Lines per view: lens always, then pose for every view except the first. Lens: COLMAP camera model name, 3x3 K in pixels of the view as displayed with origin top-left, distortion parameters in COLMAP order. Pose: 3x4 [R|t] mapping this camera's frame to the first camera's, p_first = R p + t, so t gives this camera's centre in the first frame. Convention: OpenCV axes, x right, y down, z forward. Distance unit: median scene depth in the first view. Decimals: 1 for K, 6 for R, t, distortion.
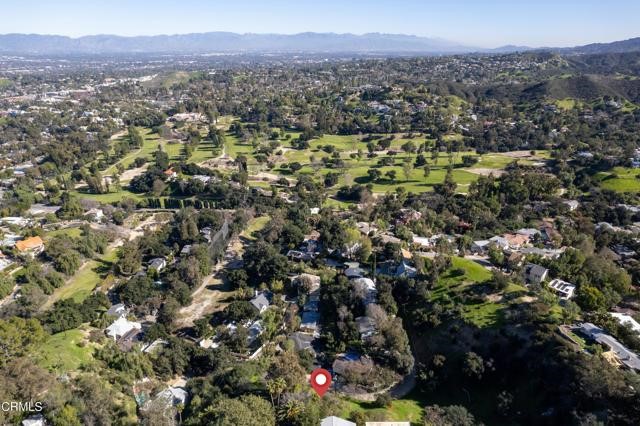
lens RADIAL K [[414.5, 0, 322.5], [0, 414.5, 213.9], [0, 0, 1]] dist [-0.053821, 0.036125]
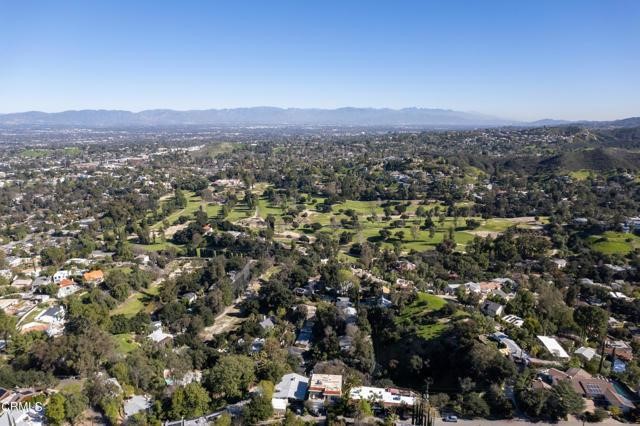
lens RADIAL K [[414.5, 0, 322.8], [0, 414.5, 212.2], [0, 0, 1]] dist [-0.053821, 0.036125]
pose [[0.995911, 0.019609, -0.088181, 0.054930], [-0.034055, 0.985632, -0.165440, 0.035559], [0.083670, 0.167767, 0.982270, -0.122495]]
